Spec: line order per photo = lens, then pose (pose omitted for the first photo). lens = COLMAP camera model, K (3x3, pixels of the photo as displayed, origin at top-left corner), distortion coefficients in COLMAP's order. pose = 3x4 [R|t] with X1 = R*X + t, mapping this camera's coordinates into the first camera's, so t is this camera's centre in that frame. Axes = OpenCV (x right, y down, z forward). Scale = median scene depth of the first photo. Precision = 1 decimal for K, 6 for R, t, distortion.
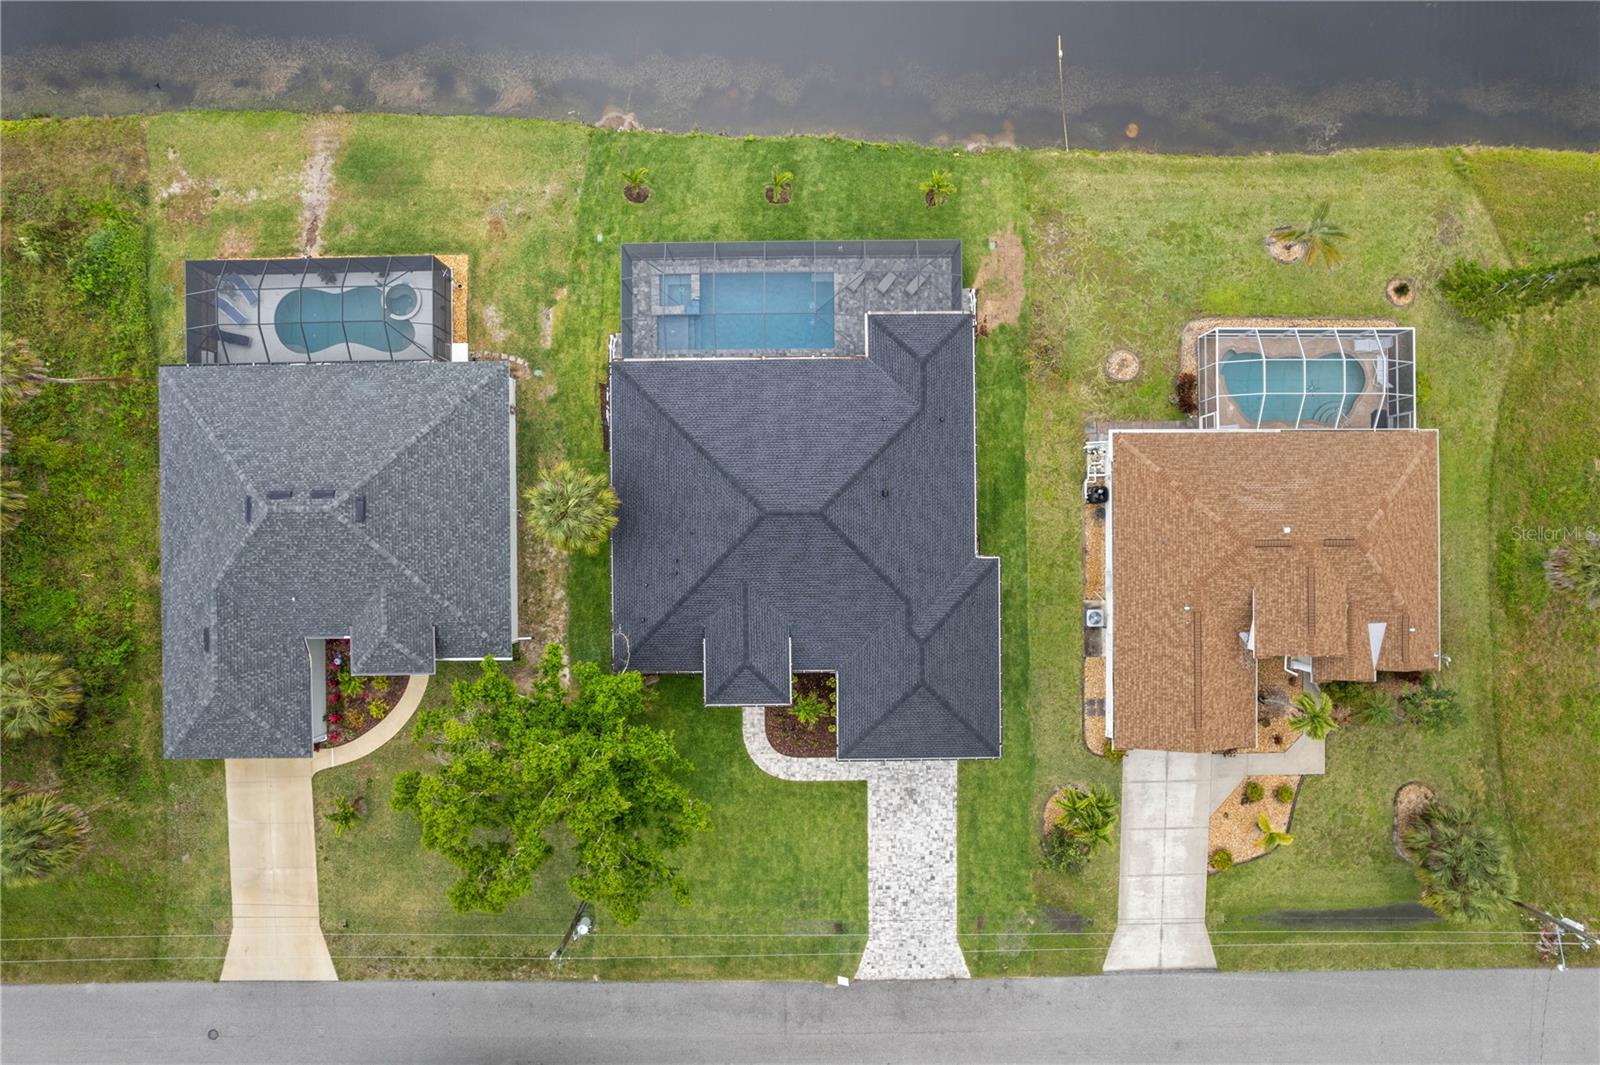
lens RADIAL K [[1042.3, 0, 805.3], [0, 1042.3, 534.3], [0, 0, 1]] dist [-0.074584, 0.063054]
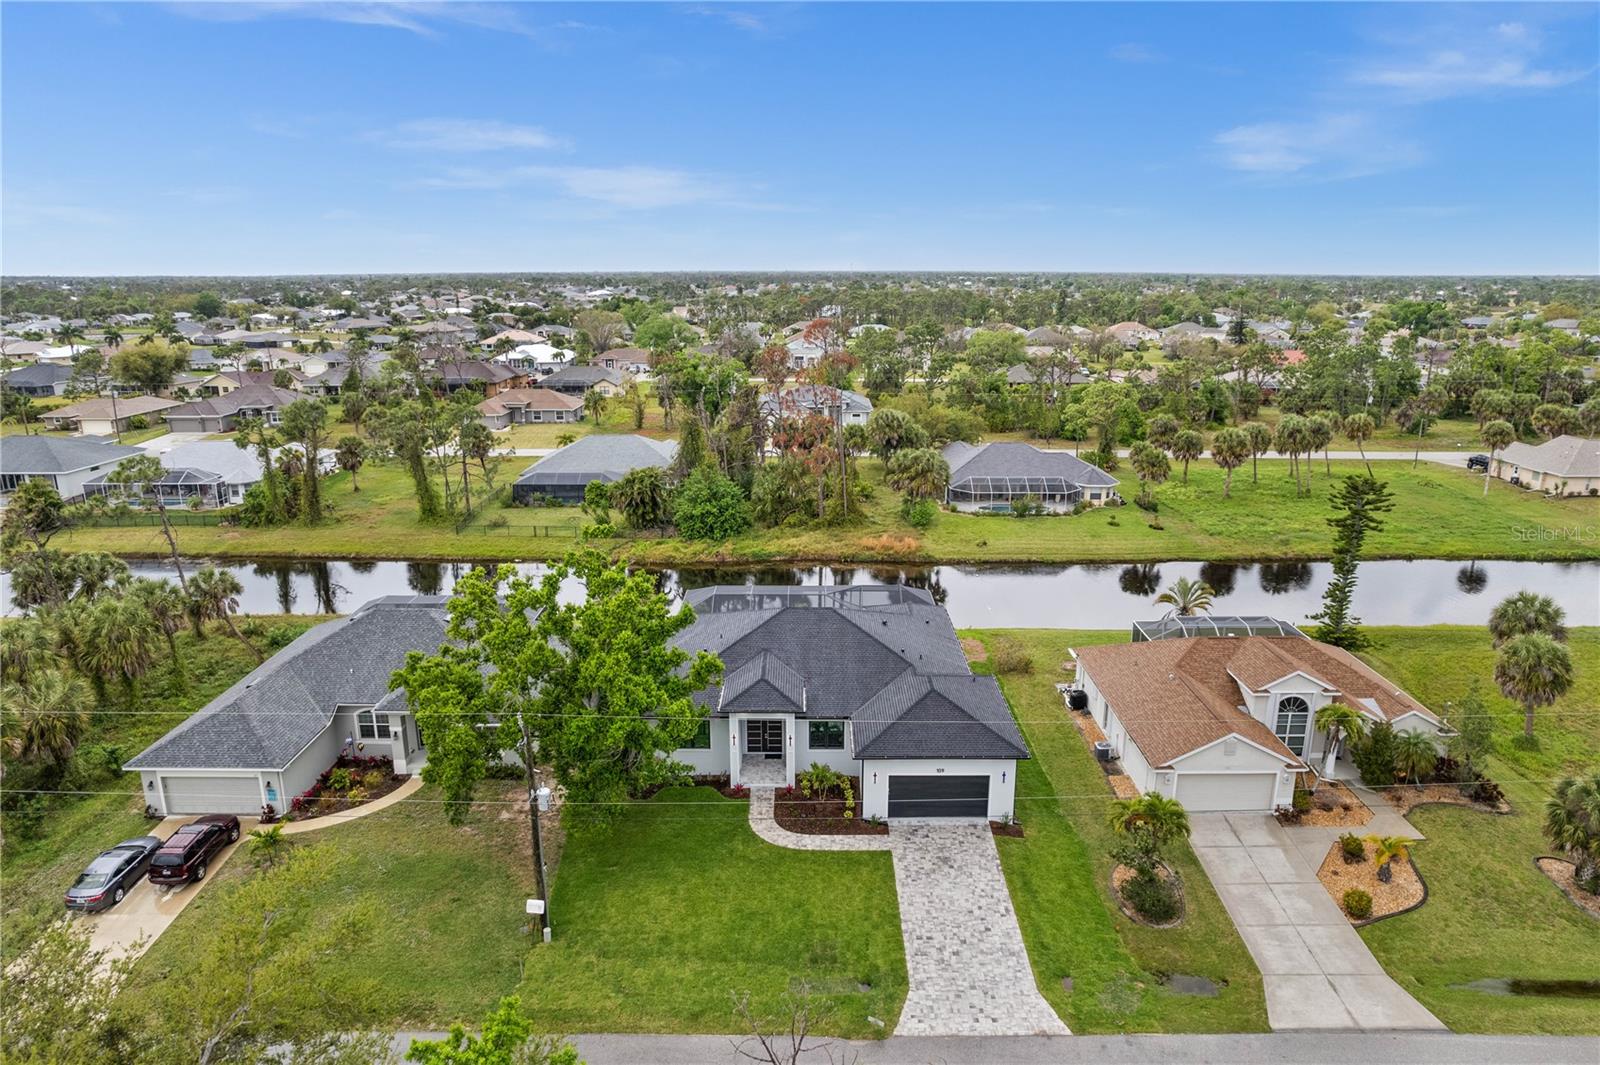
lens RADIAL K [[1042.3, 0, 805.3], [0, 1042.3, 534.3], [0, 0, 1]] dist [-0.074584, 0.063054]
pose [[0.999914, -0.000093, -0.013122, 0.000370], [-0.012695, 0.246291, -0.969113, 0.988528], [0.003322, 0.969196, 0.246269, 0.535463]]
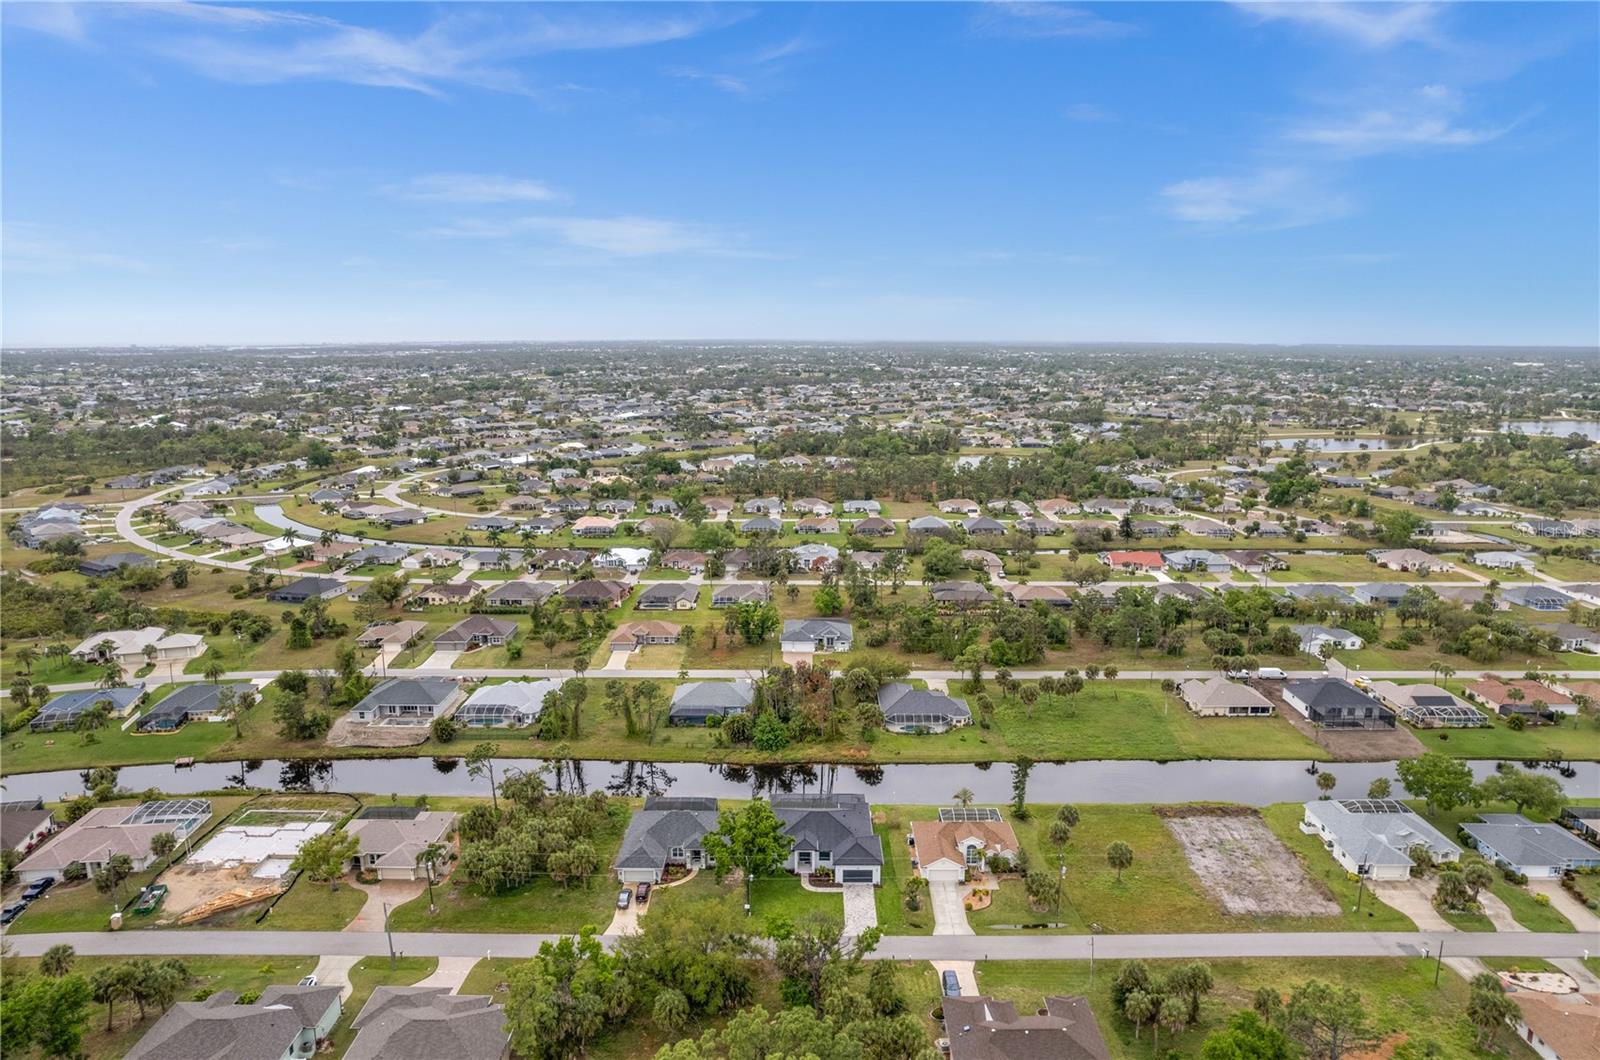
lens RADIAL K [[1042.3, 0, 805.3], [0, 1042.3, 531.8], [0, 0, 1]] dist [-0.074584, 0.063054]
pose [[0.999909, -0.000559, -0.013492, -0.007304], [-0.013149, 0.186985, -0.982275, 2.912801], [0.003072, 0.982363, 0.186960, -0.552718]]
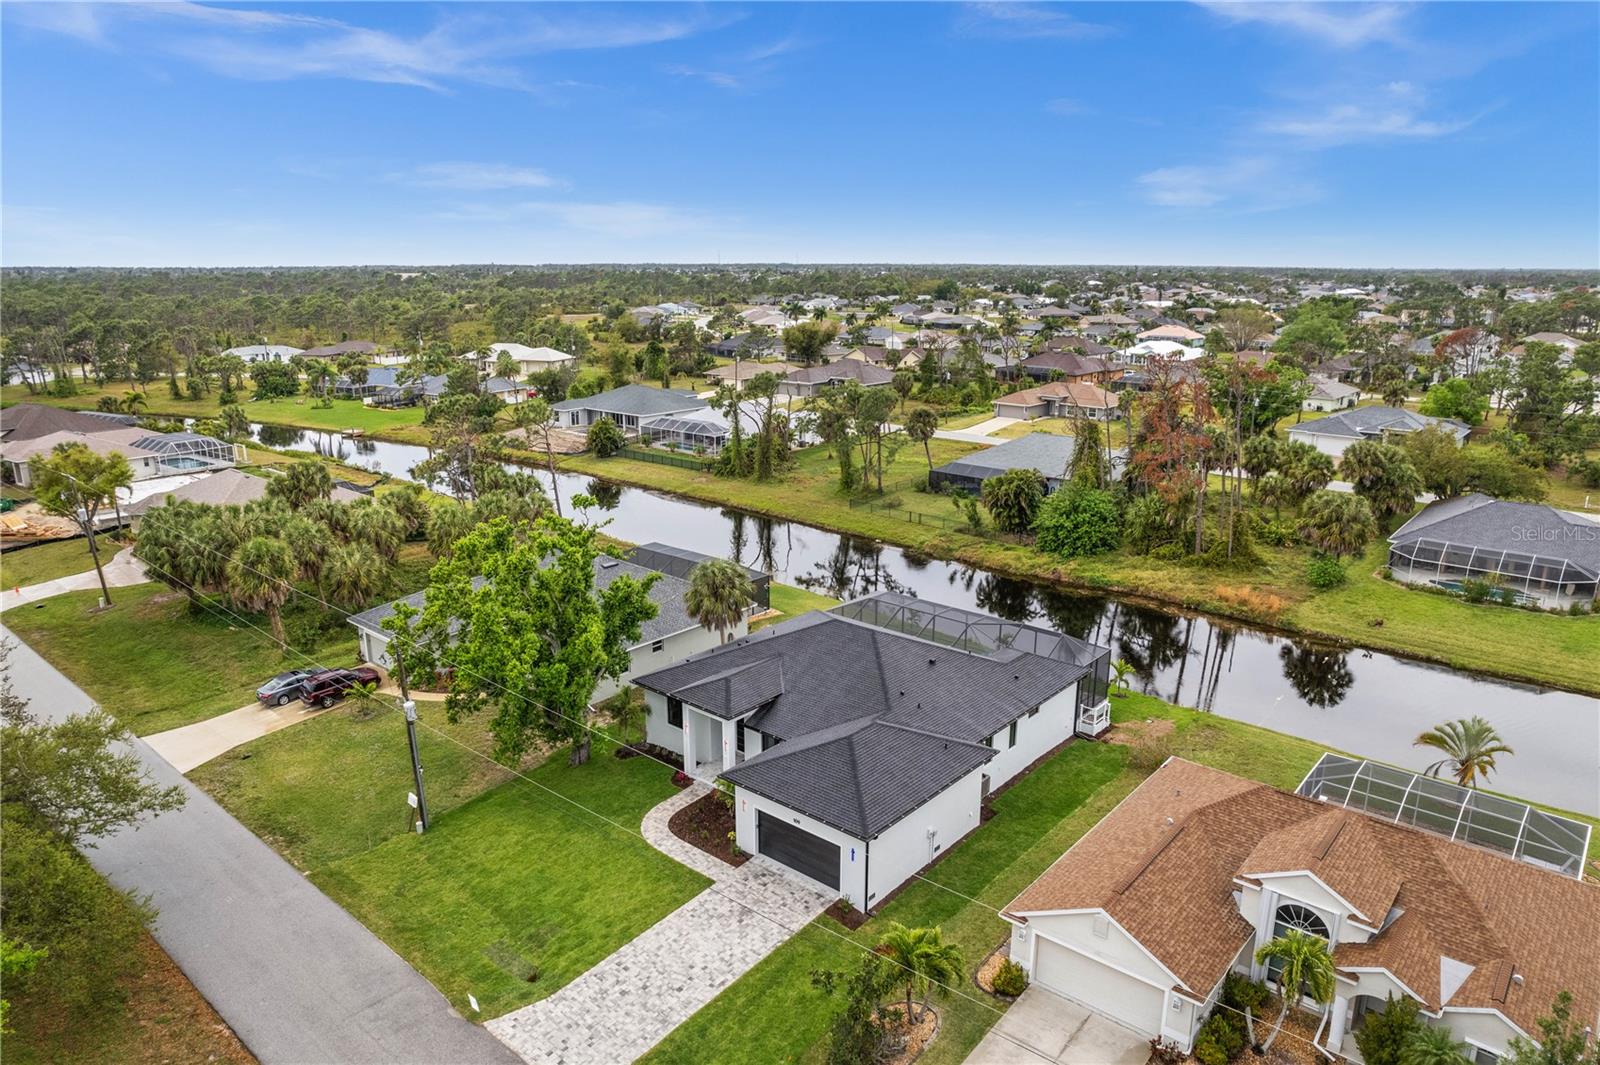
lens RADIAL K [[1042.3, 0, 805.3], [0, 1042.3, 534.3], [0, 0, 1]] dist [-0.074584, 0.063054]
pose [[0.754896, 0.166197, -0.634437, 0.566140], [-0.655843, 0.189376, -0.730757, 0.716575], [-0.001303, 0.967737, 0.251959, 0.537120]]
